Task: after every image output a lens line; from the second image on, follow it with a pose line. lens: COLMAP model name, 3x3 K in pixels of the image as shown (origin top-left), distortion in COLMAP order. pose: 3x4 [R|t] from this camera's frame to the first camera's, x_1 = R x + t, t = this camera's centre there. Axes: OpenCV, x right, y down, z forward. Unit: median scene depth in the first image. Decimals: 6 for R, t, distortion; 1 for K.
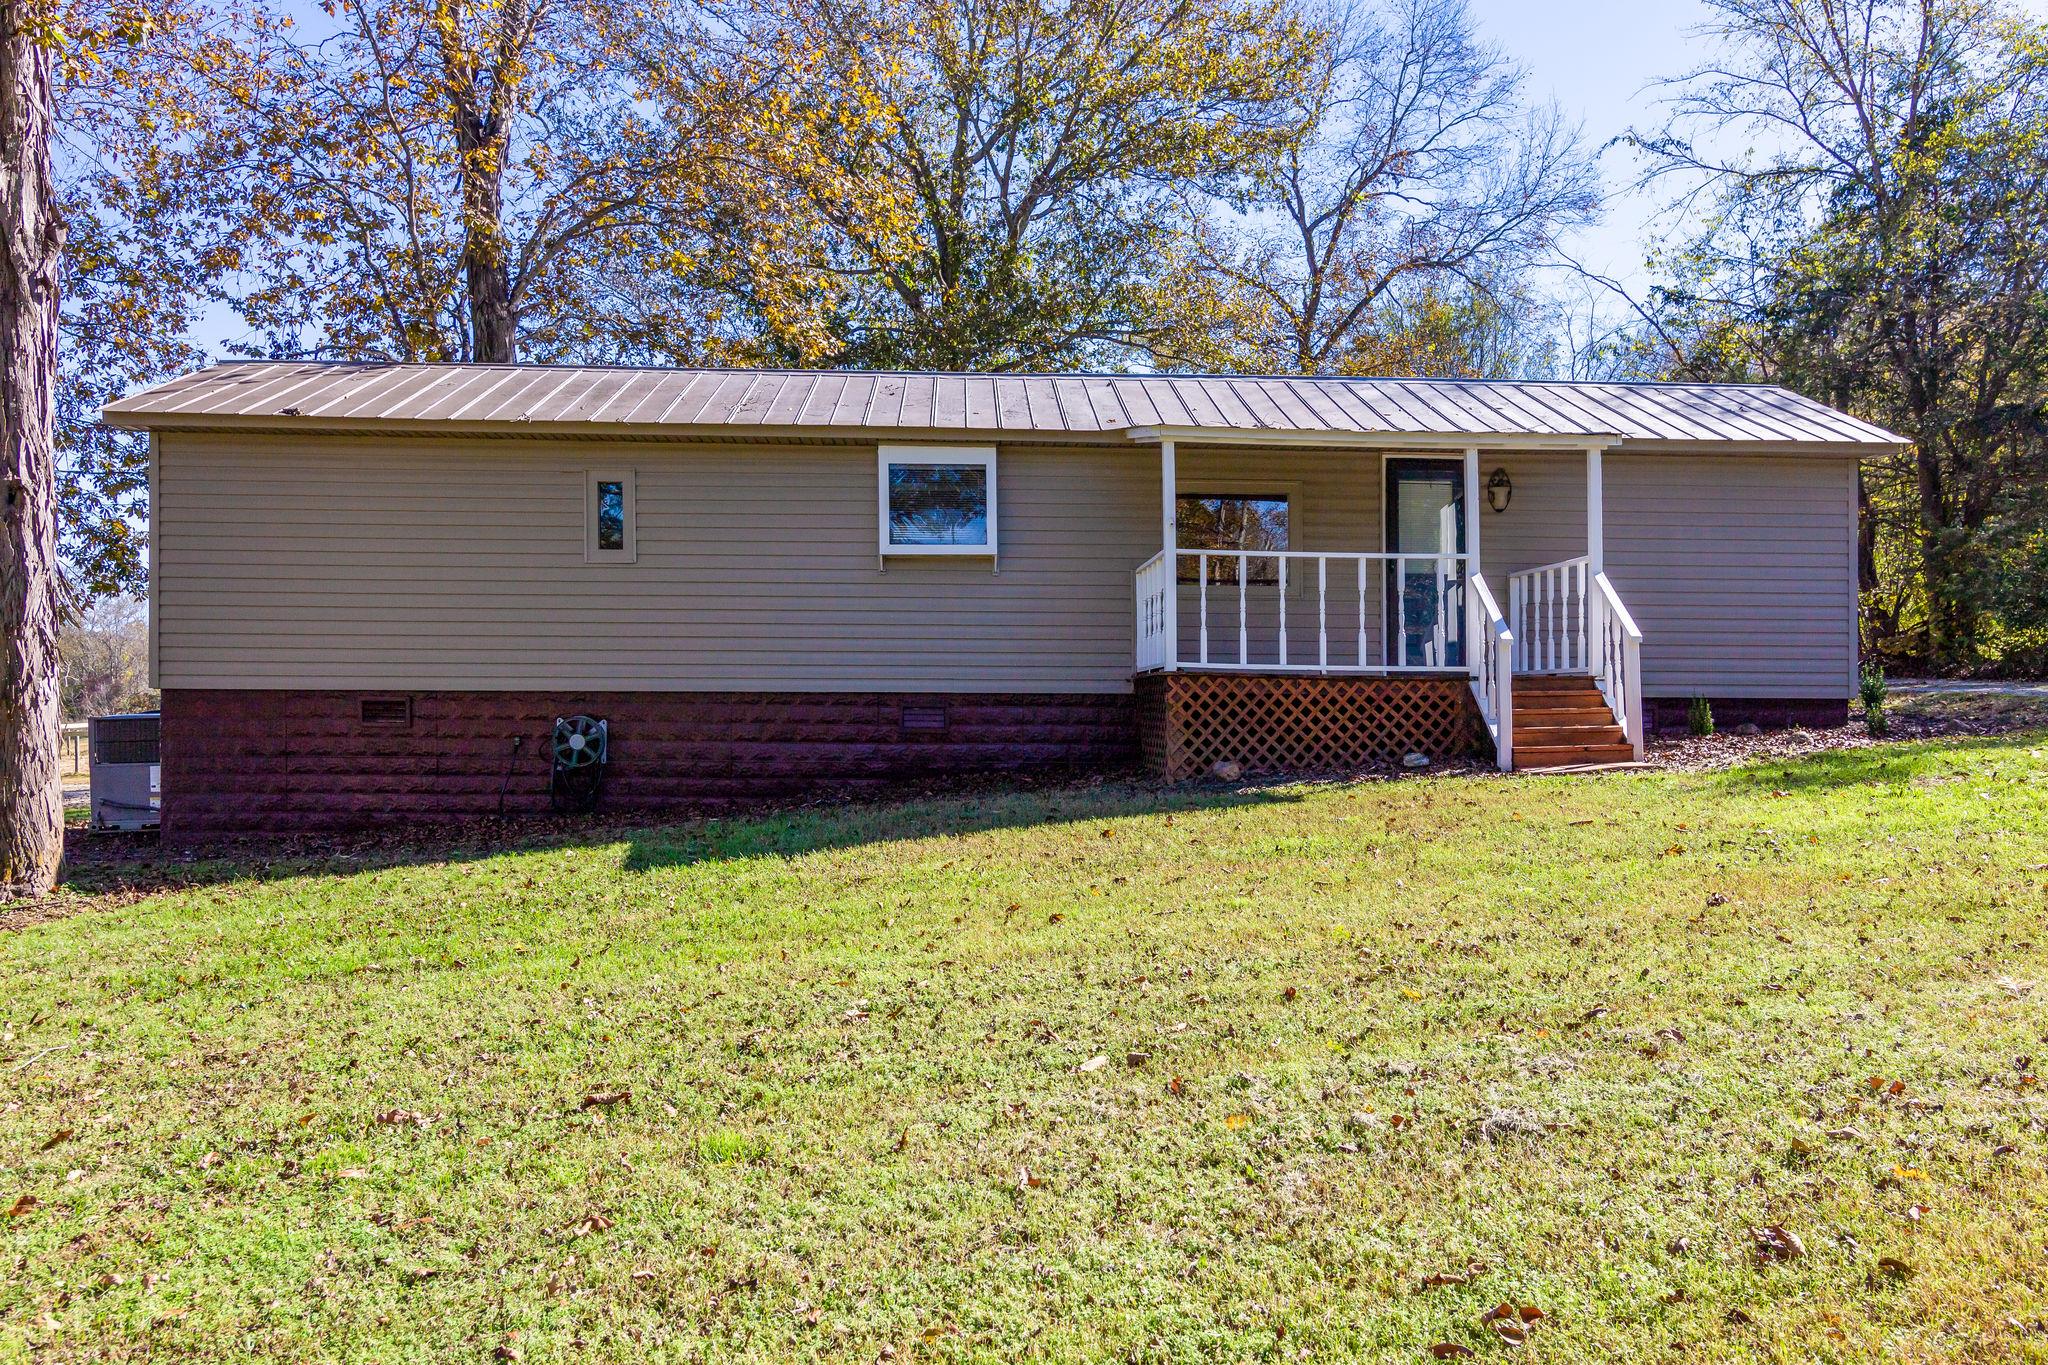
lens RADIAL K [[1414.3, 0, 1024.0], [0, 1414.3, 682.5], [0, 0, 1]] dist [-0.000160, 0.000137]
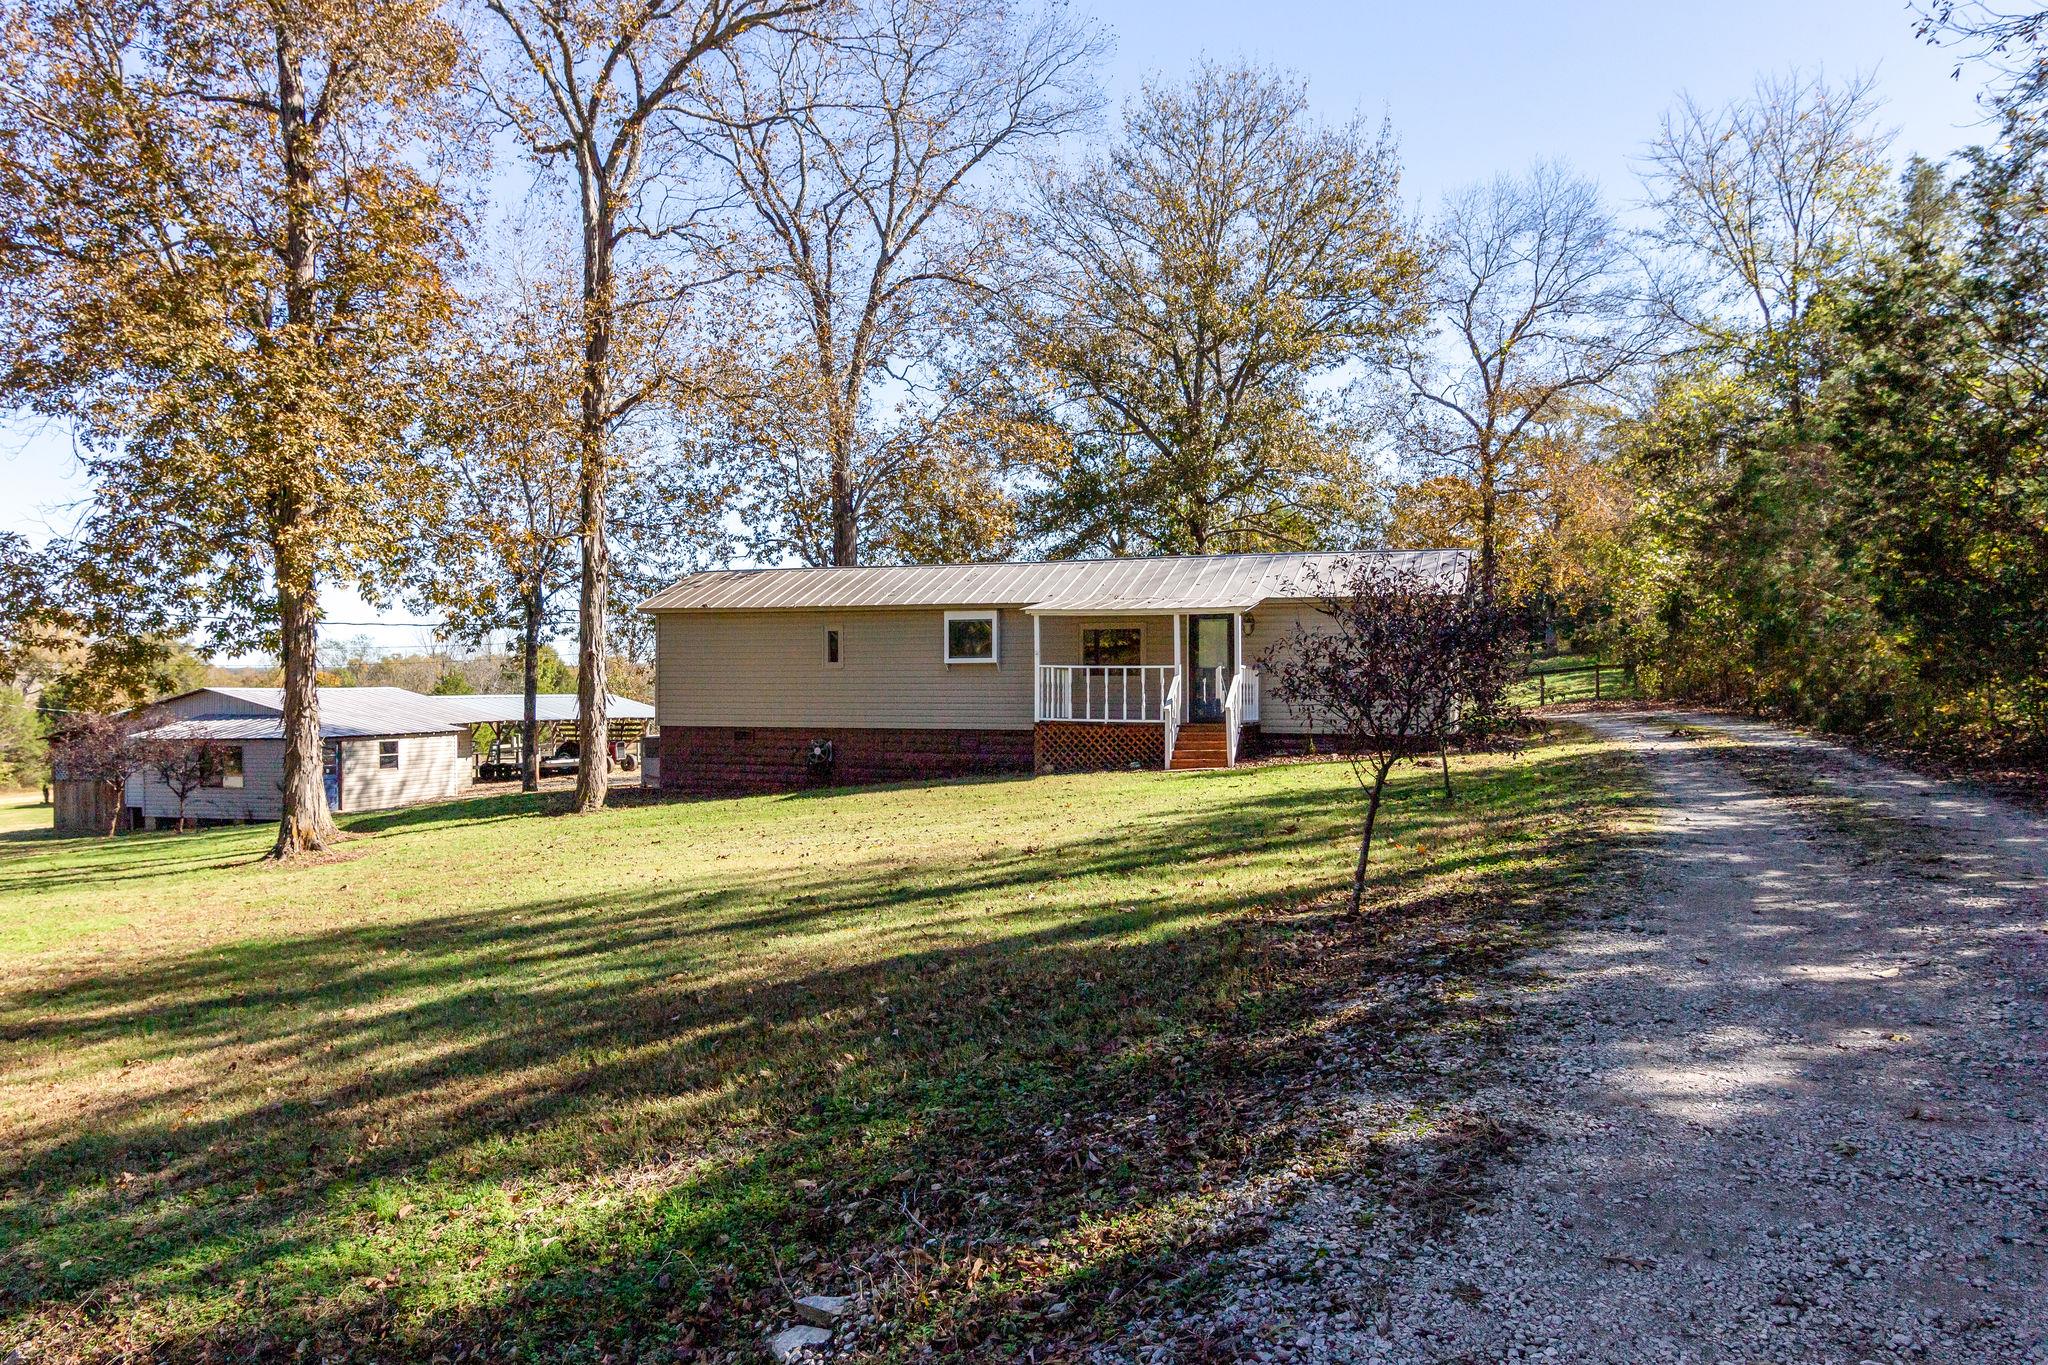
lens RADIAL K [[1130.4, 0, 1024.0], [0, 1130.4, 682.5], [0, 0, 1]] dist [-0.001361, -0.000910]
pose [[0.943523, -0.009109, -0.331182, 0.658337], [0.004616, 0.999886, -0.014351, -0.043405], [0.331275, 0.012012, 0.943458, -0.638554]]
